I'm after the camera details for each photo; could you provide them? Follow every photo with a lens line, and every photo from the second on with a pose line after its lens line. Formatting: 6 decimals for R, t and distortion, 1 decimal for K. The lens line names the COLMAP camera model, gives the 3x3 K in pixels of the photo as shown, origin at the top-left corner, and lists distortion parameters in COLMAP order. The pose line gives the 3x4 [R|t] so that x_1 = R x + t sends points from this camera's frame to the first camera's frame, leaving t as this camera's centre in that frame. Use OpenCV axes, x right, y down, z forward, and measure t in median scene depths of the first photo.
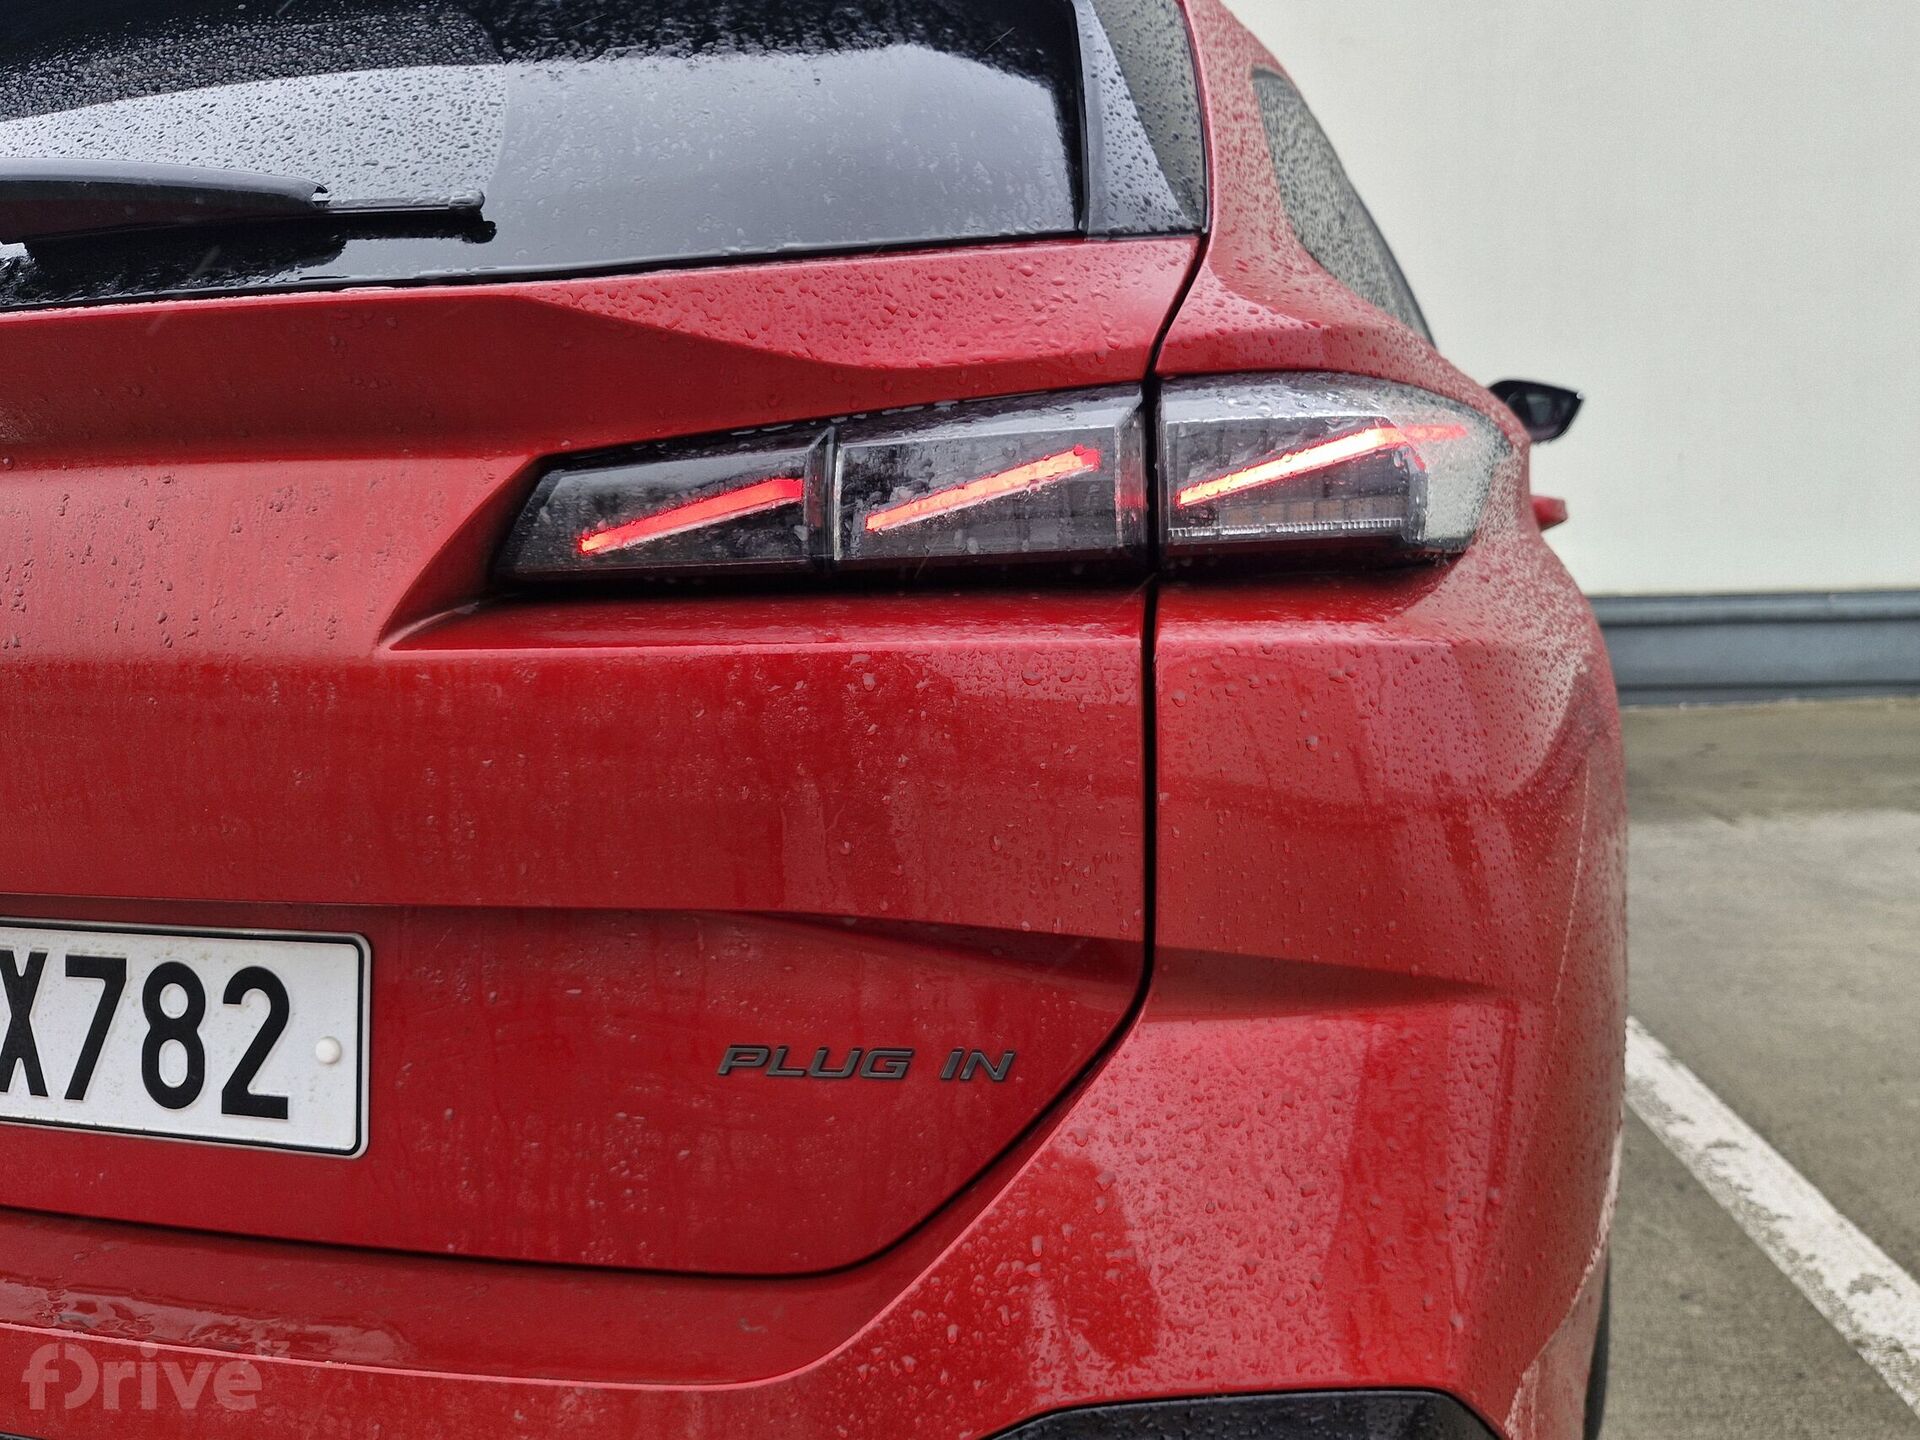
lens RADIAL K [[1522.3, 0, 961.9], [0, 1522.3, 710.3], [0, 0, 1]] dist [0.031789, -0.031881]
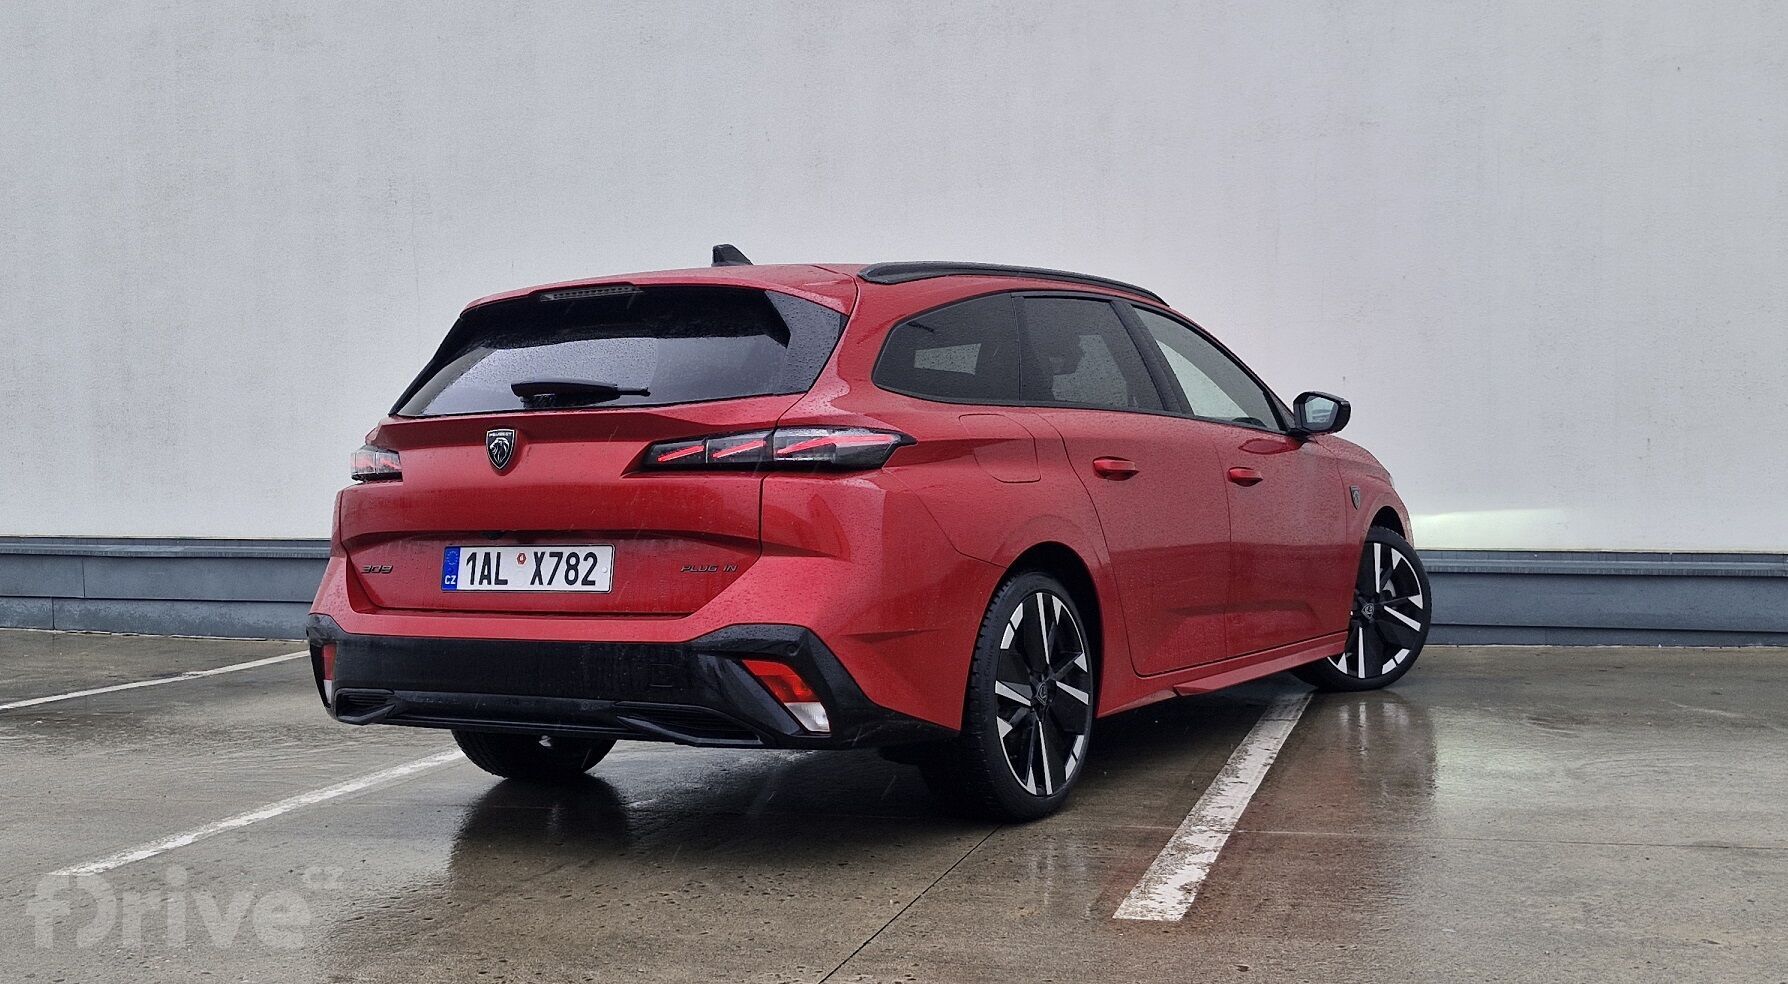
lens RADIAL K [[1882.7, 0, 894.6], [0, 1882.7, 496.4], [0, 0, 1]] dist [0.139764, 0.000000]
pose [[0.969097, 0.022352, -0.245664, 1.803978], [-0.052688, 0.991660, -0.117618, 0.624603], [0.240986, 0.126927, 0.962193, -4.241545]]
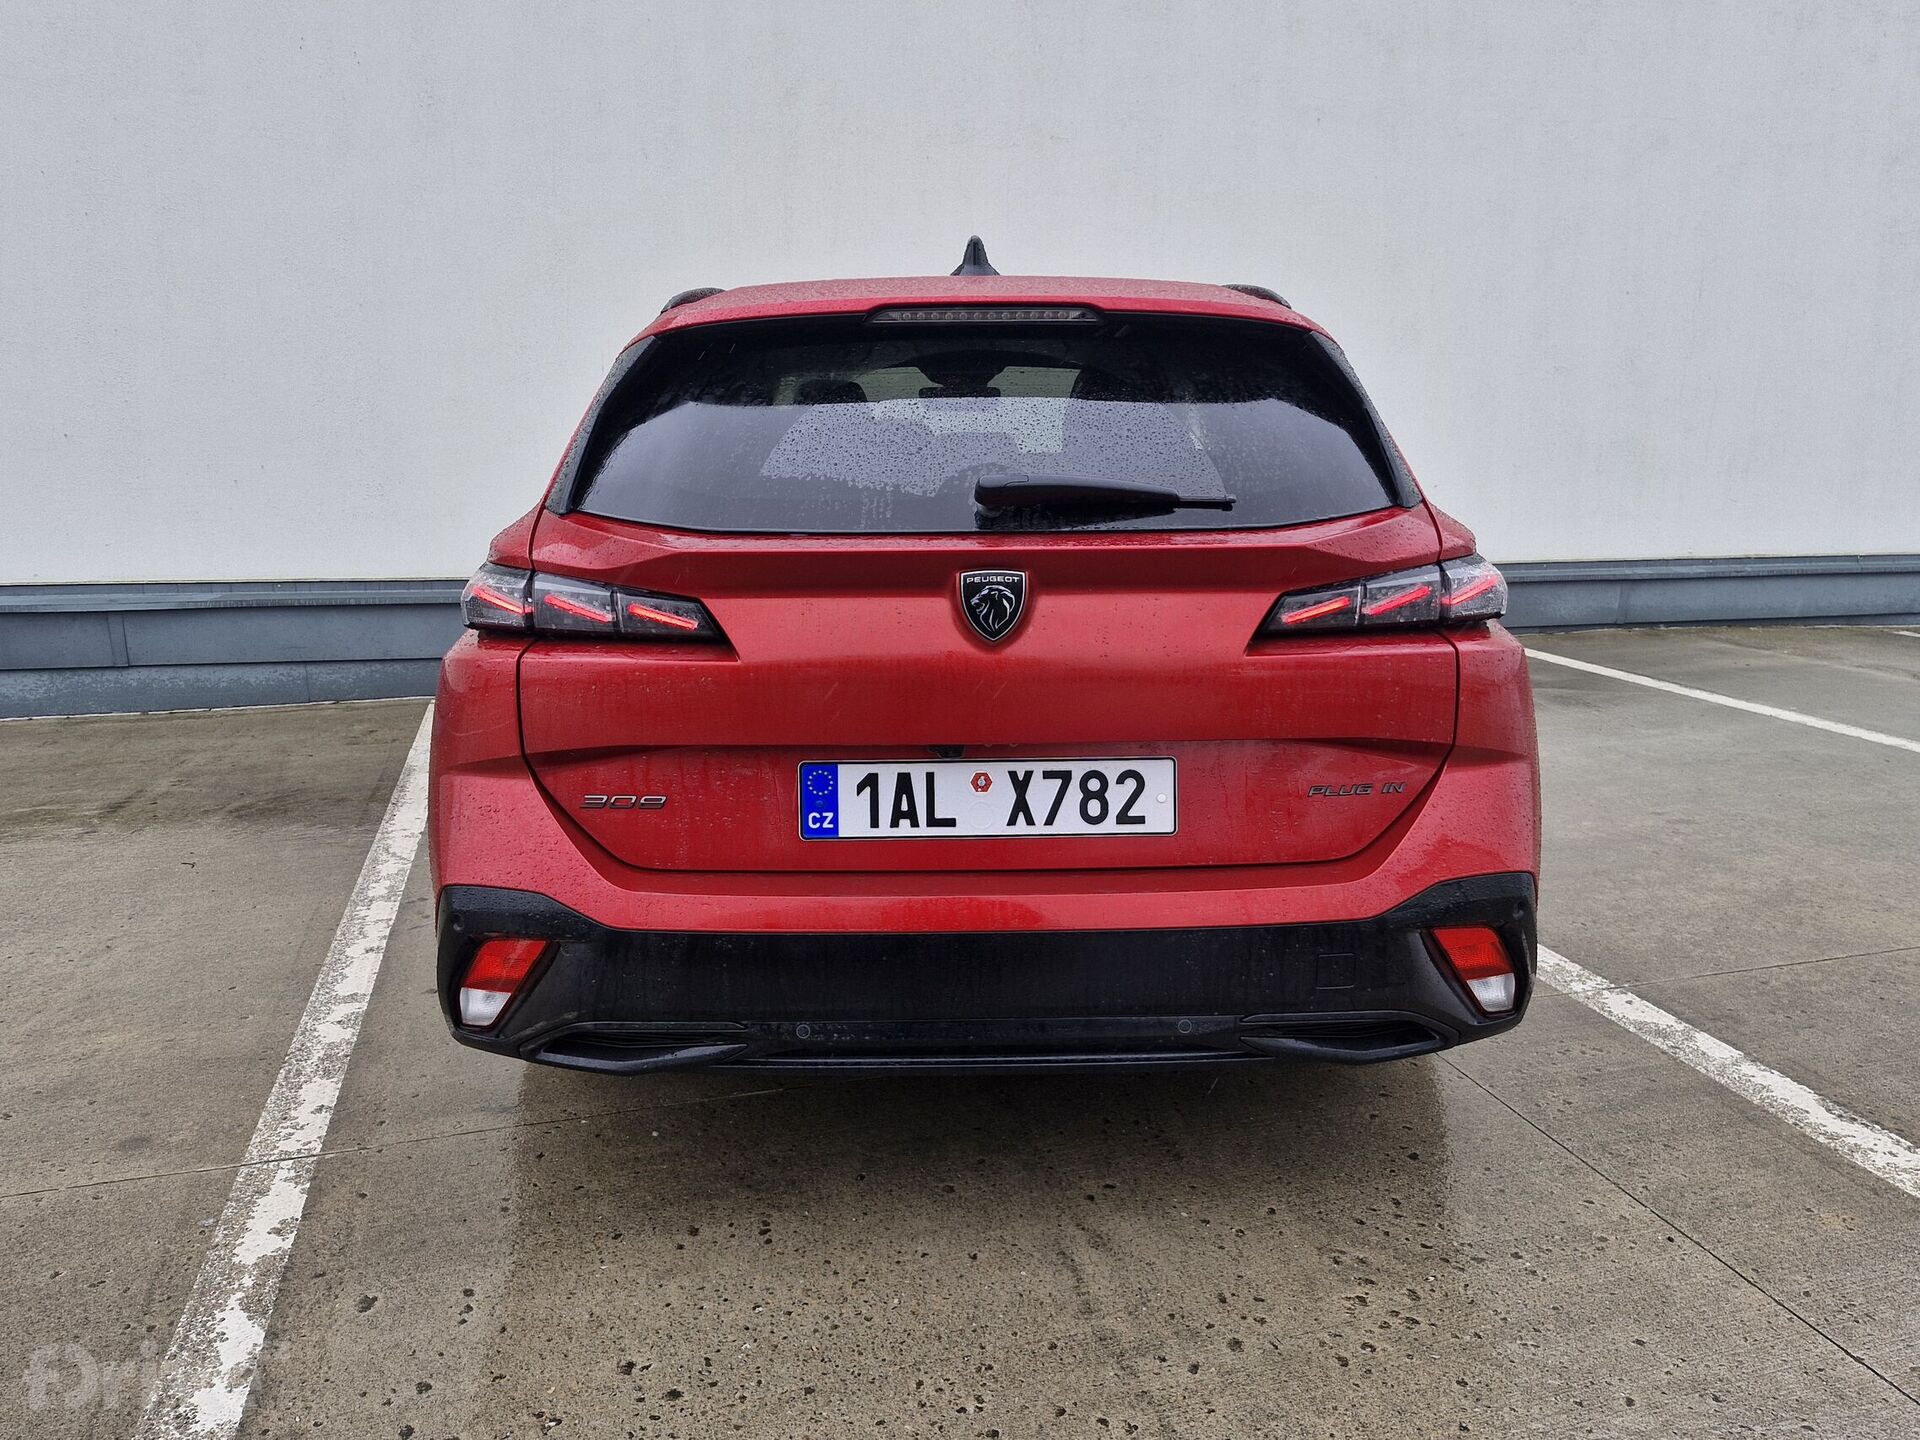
lens RADIAL K [[1522.3, 0, 960.8], [0, 1522.3, 713.0], [0, 0, 1]] dist [0.031789, -0.031881]
pose [[0.951060, -0.027986, 0.307737, -1.620328], [0.014474, 0.998832, 0.046103, -0.065062], [-0.308668, -0.039392, 0.950354, -1.521928]]
